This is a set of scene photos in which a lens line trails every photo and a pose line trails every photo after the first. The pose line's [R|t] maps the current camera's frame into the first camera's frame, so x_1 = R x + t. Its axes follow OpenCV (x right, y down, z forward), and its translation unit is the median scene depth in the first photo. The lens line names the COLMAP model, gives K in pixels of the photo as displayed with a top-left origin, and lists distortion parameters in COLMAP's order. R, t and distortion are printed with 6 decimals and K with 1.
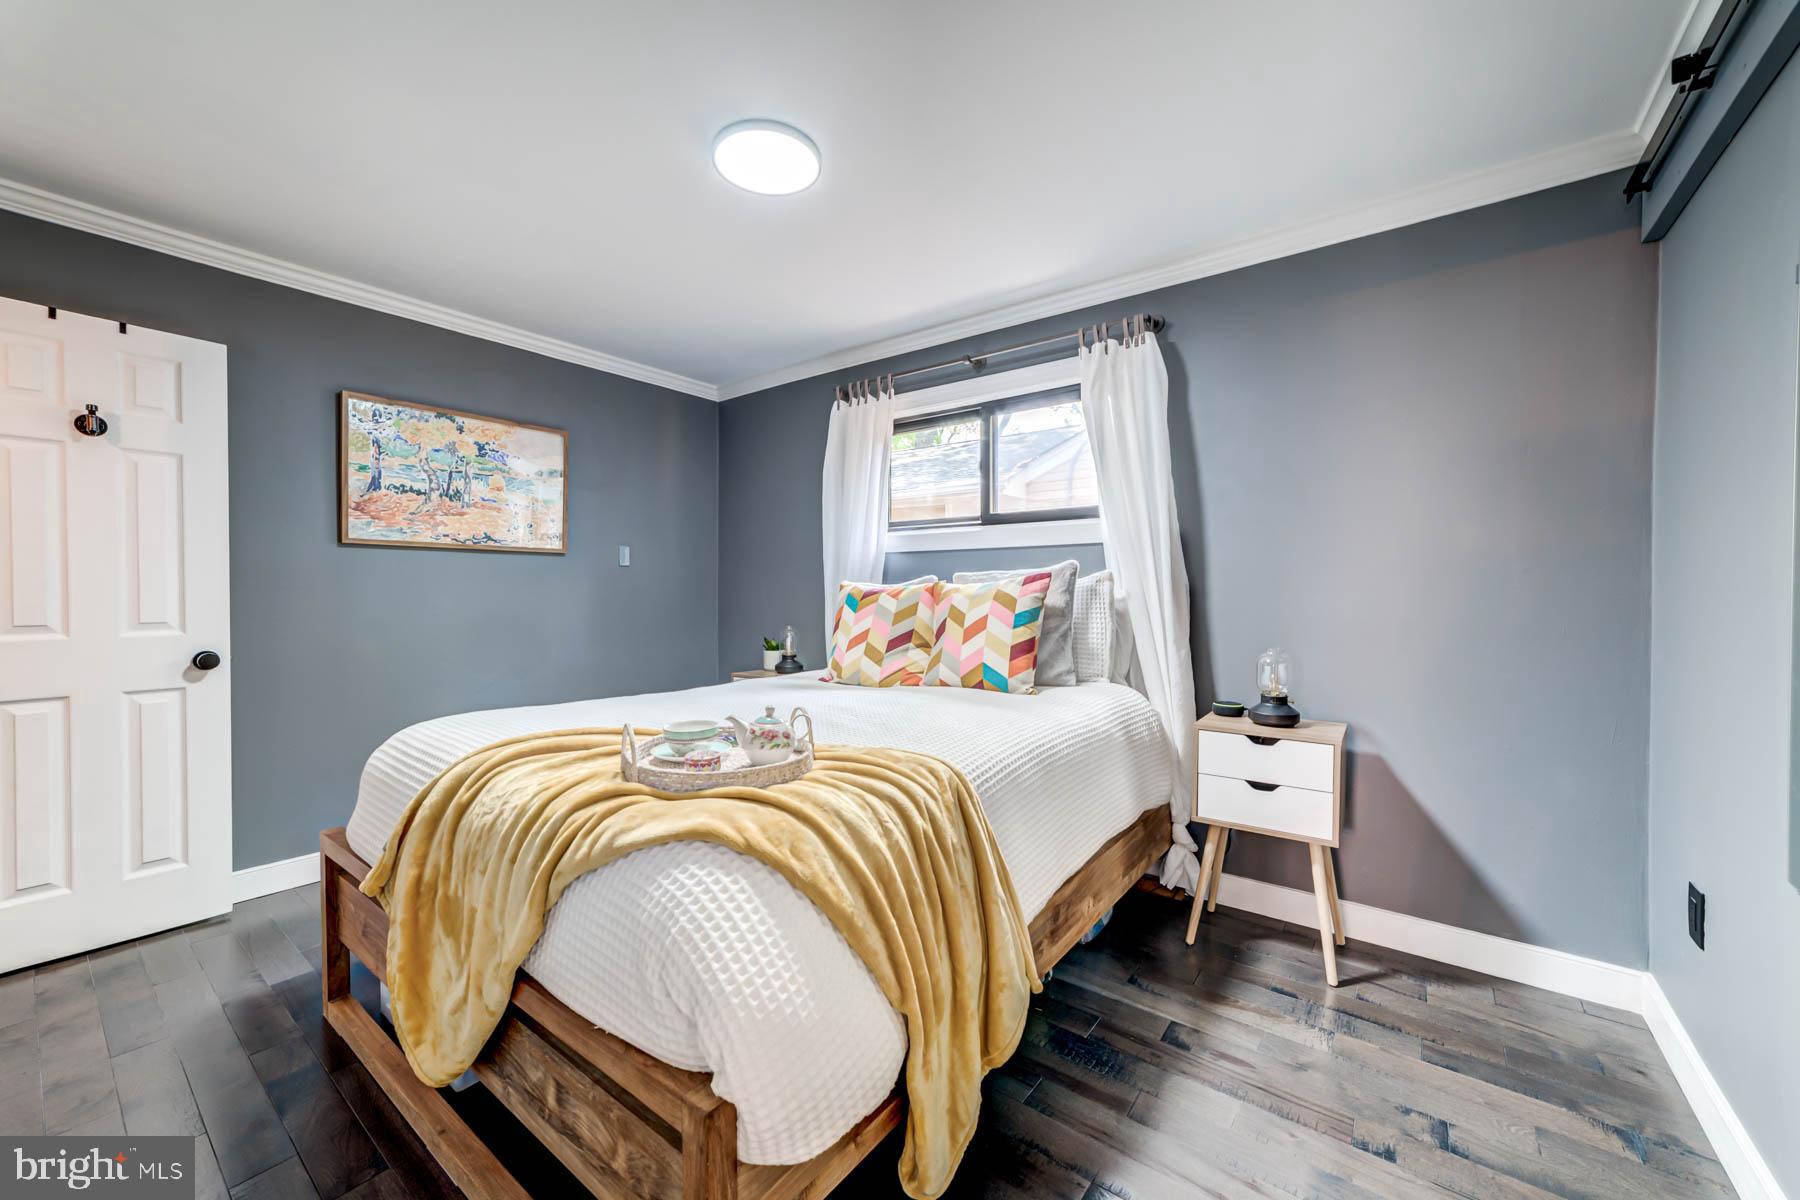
lens RADIAL K [[697.0, 0, 870.8], [0, 697.0, 594.2], [0, 0, 1]] dist [-0.001728, 0.000026]
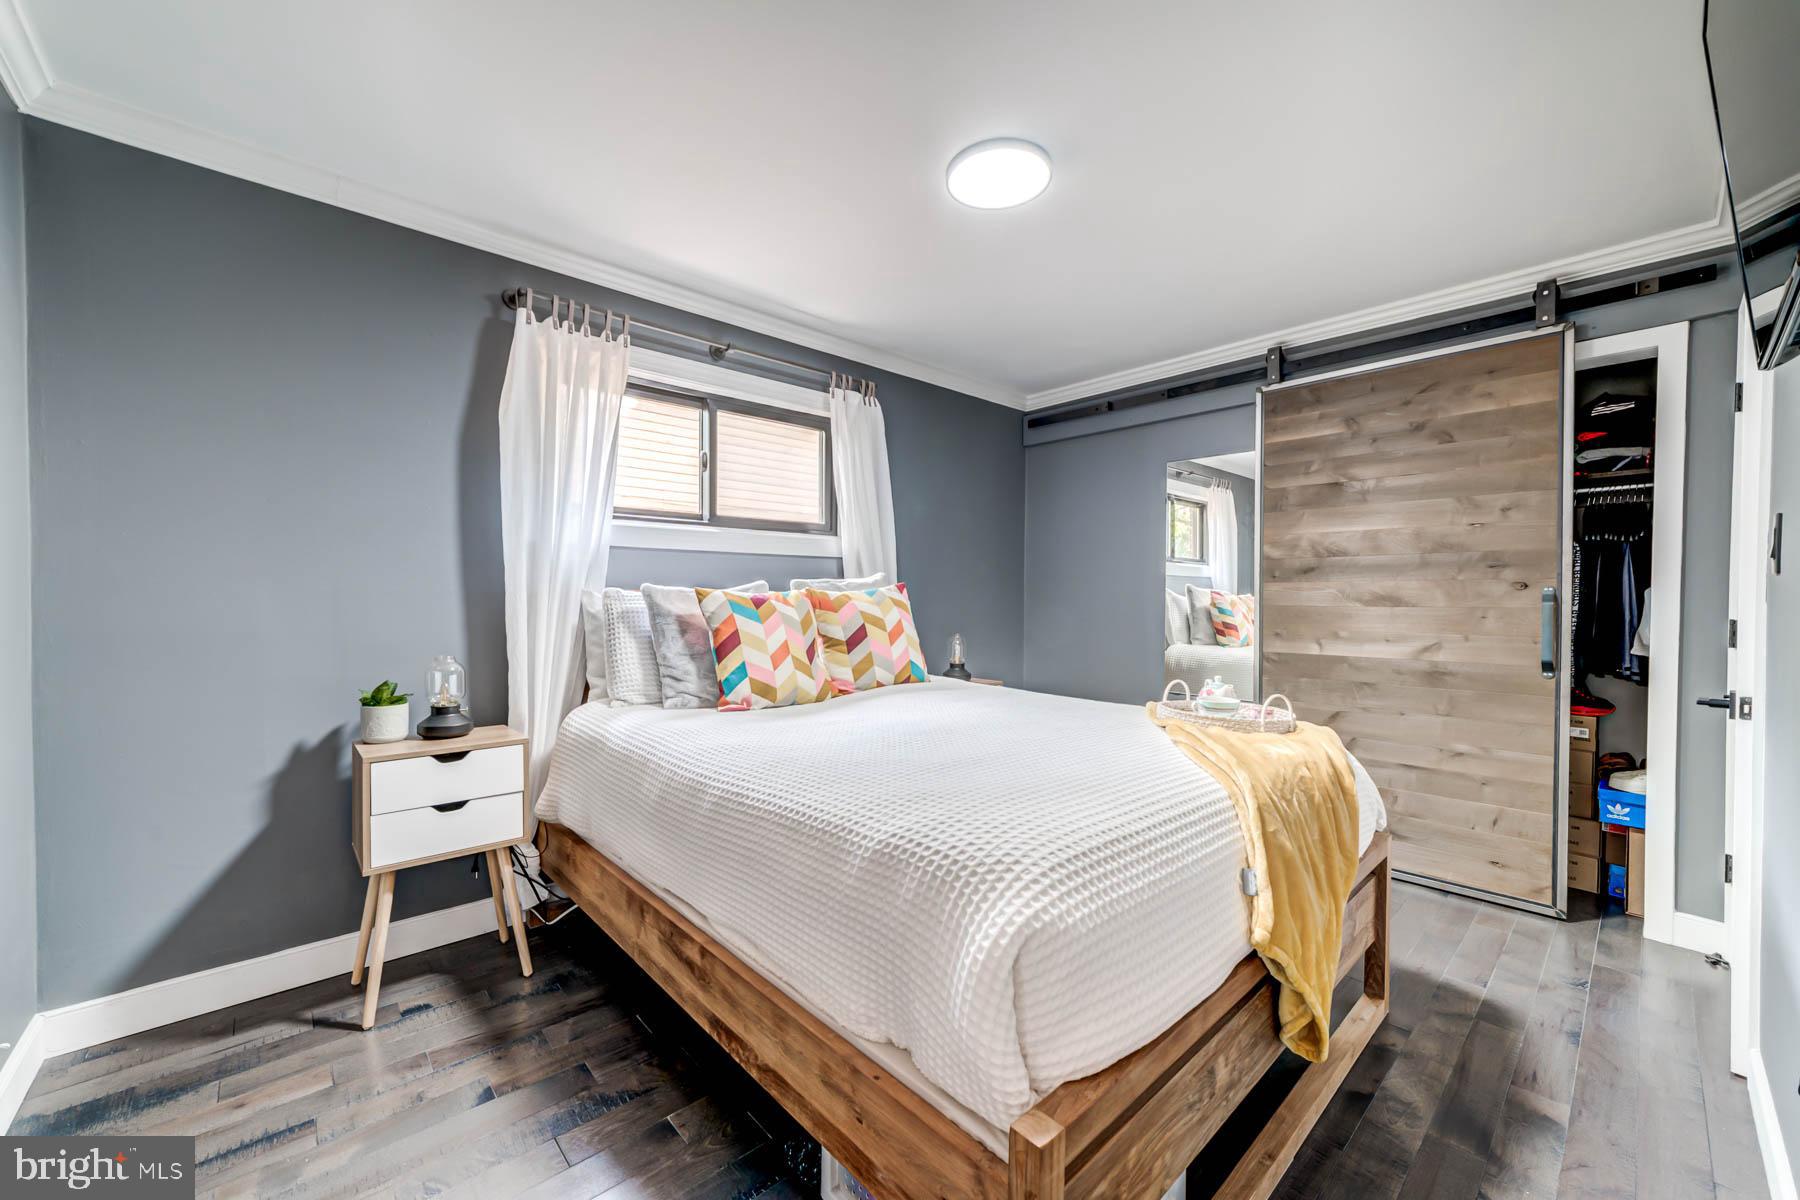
lens RADIAL K [[714.3, 0, 933.3], [0, 714.3, 610.4], [0, 0, 1]] dist [-0.001200, -0.000027]
pose [[0.150984, -0.015099, 0.988421, -0.744722], [0.000722, 0.999885, 0.015163, -0.002325], [-0.988536, -0.001575, 0.150977, 0.575413]]
